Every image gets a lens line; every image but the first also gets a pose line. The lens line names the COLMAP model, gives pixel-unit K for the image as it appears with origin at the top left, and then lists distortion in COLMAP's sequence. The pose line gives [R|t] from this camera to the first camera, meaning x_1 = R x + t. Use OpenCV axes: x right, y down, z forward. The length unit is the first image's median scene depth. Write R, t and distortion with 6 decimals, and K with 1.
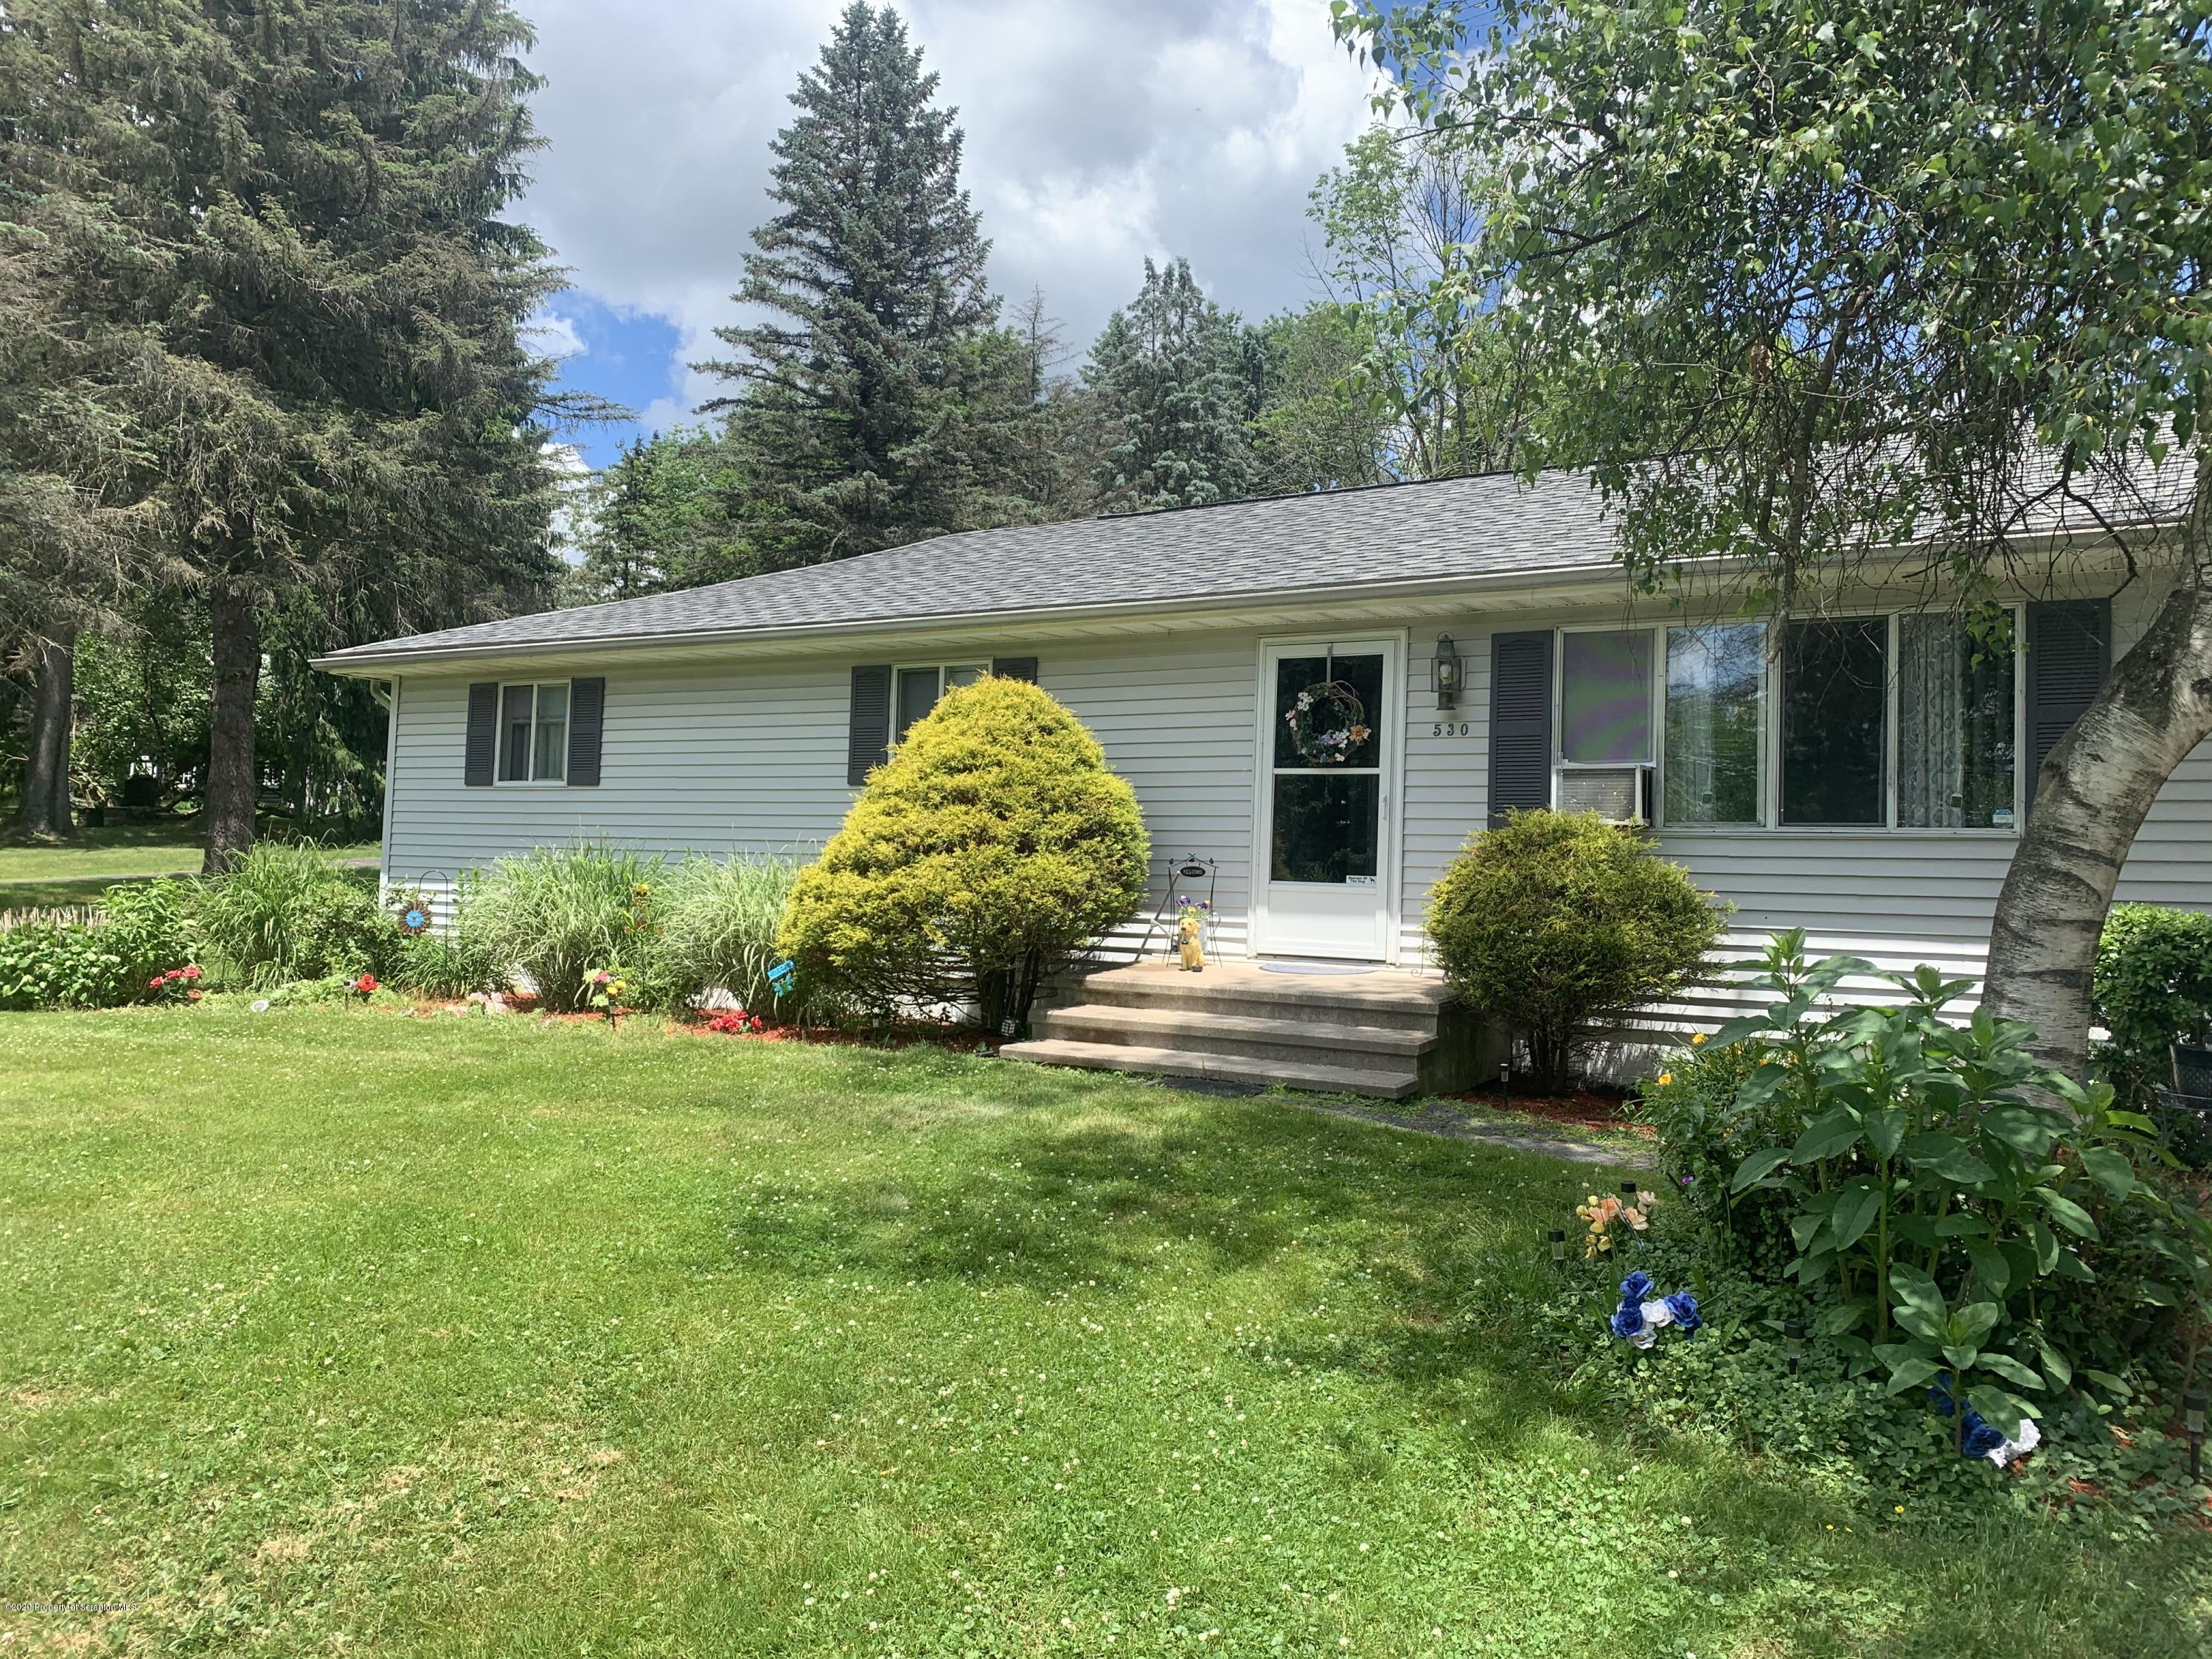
lens RADIAL K [[1685.2, 0, 1108.9], [0, 1685.2, 818.9], [0, 0, 1]] dist [0.047126, -0.047165]
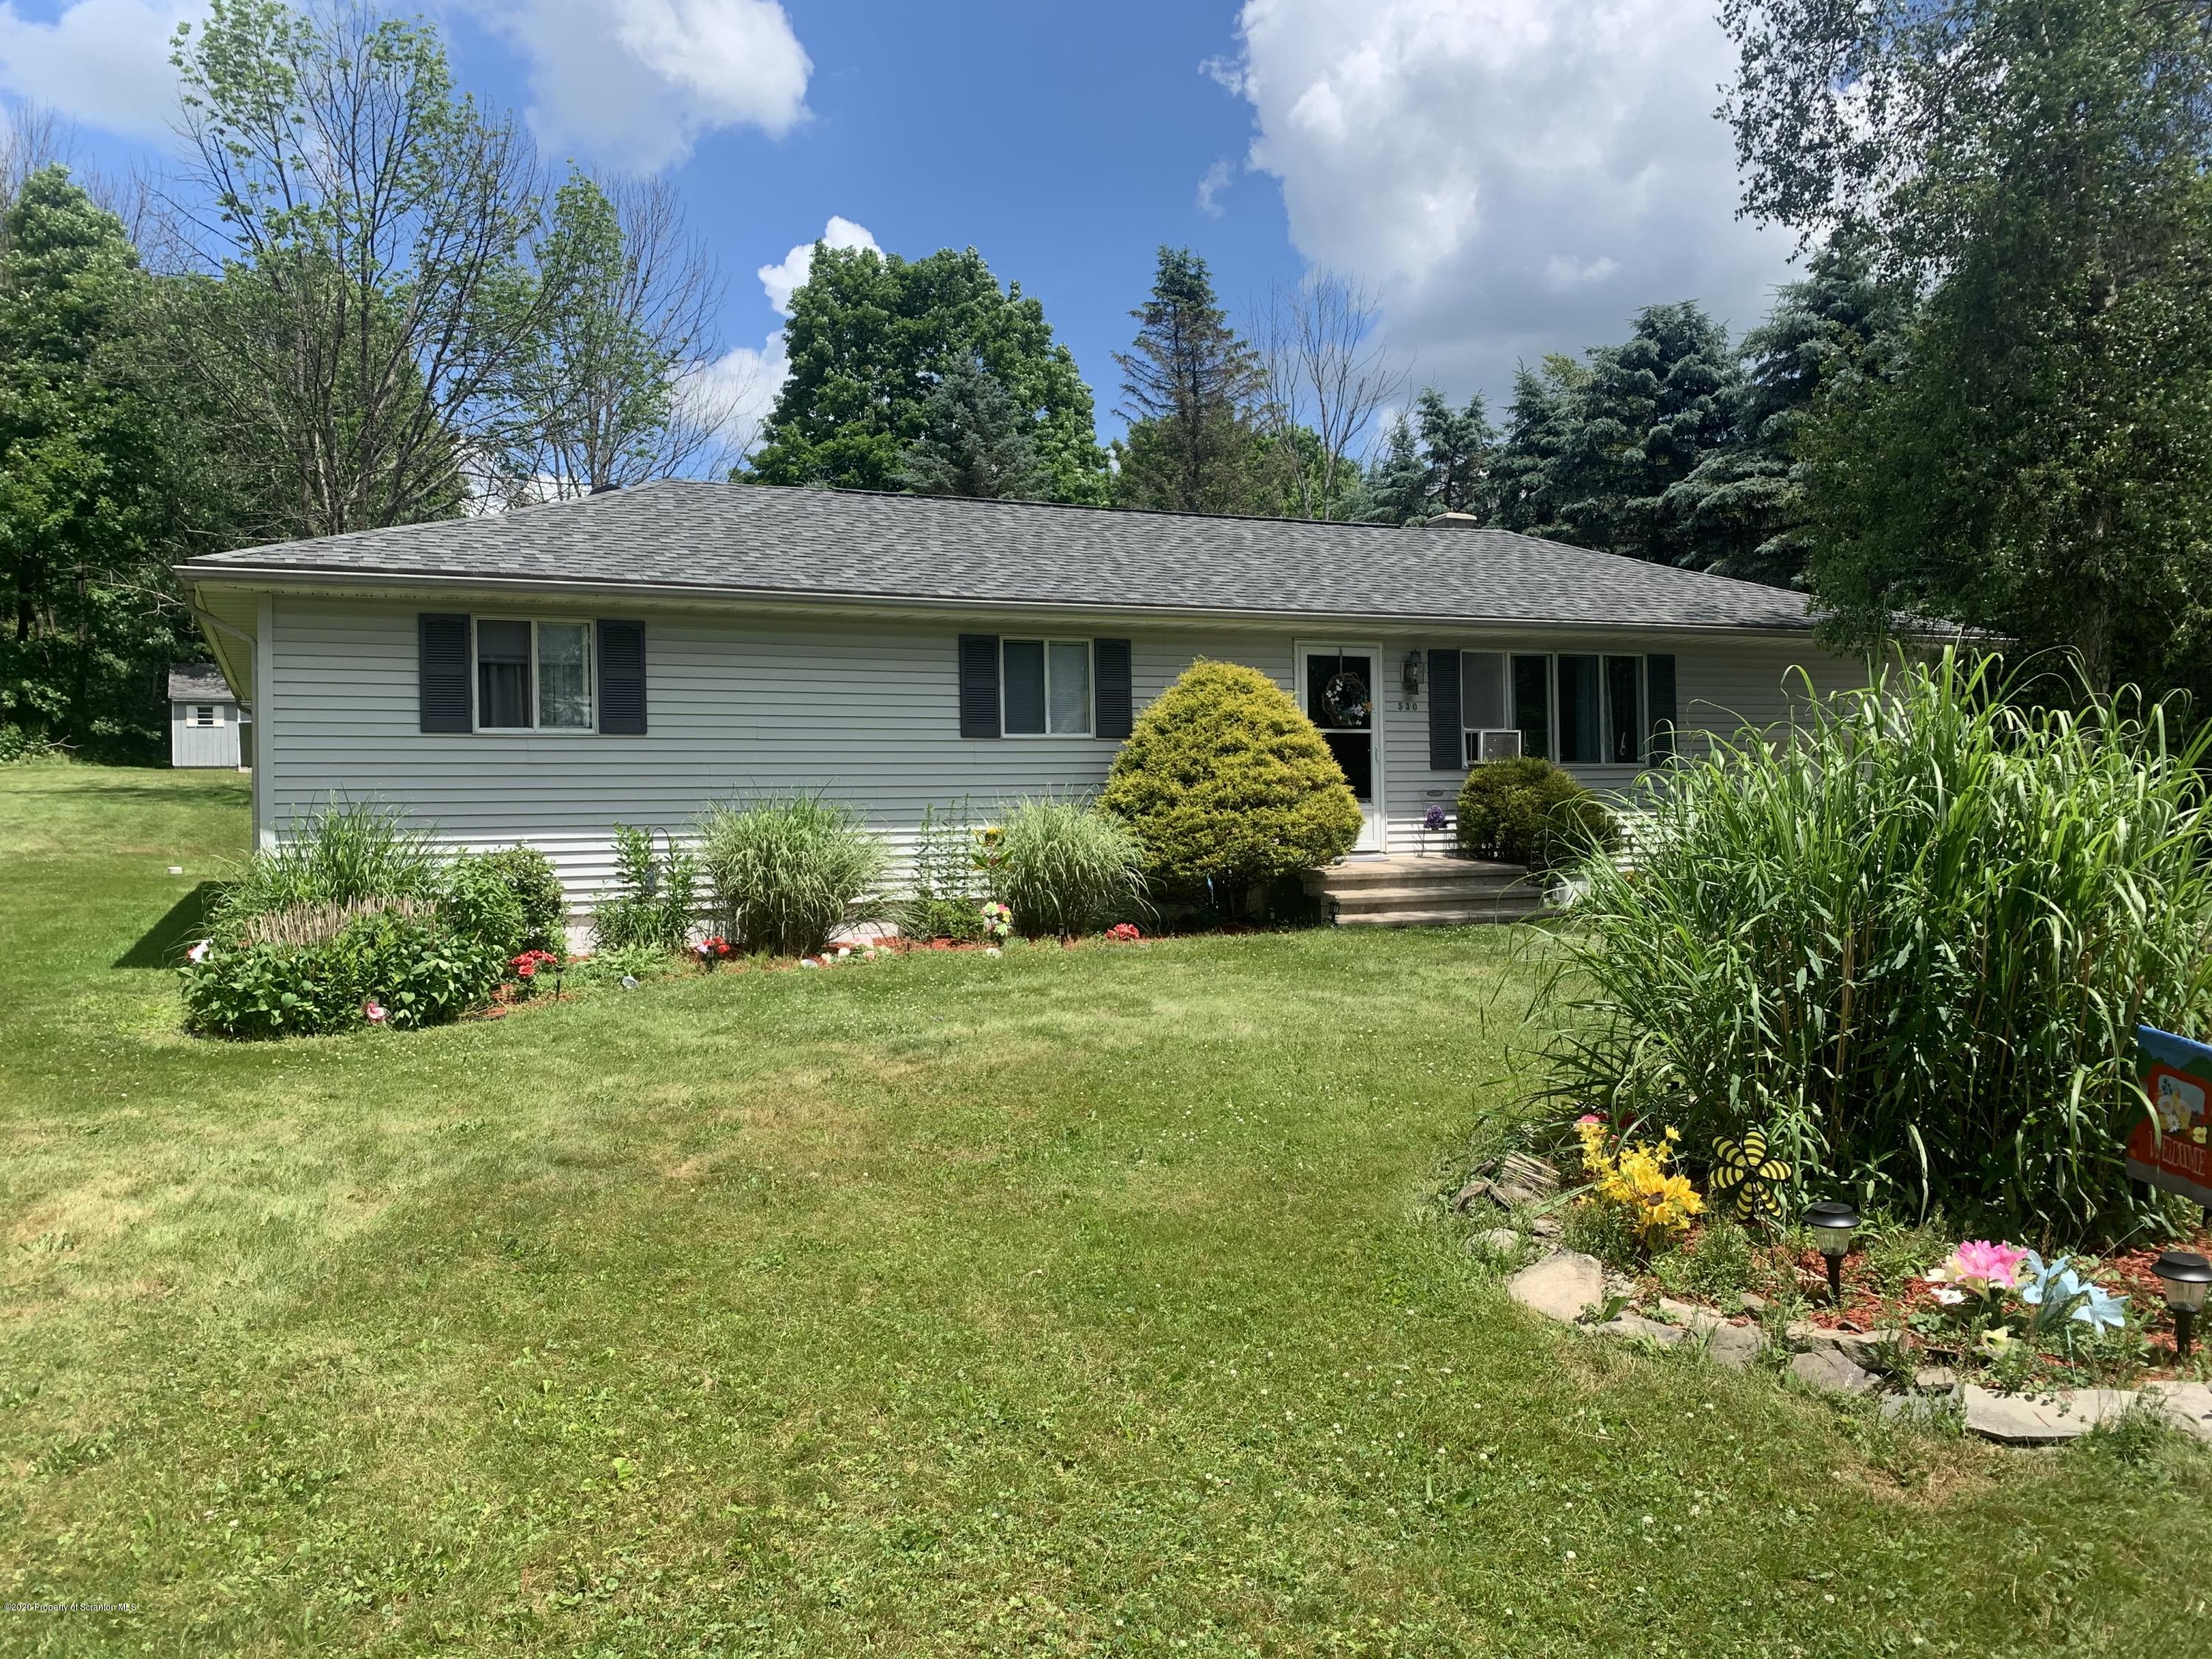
lens RADIAL K [[1685.2, 0, 1108.9], [0, 1685.2, 818.9], [0, 0, 1]] dist [0.047126, -0.047165]
pose [[0.568046, -0.030216, 0.822442, -0.999108], [0.008158, 0.999483, 0.031086, 0.000674], [-0.822956, -0.010949, 0.567999, 0.252365]]
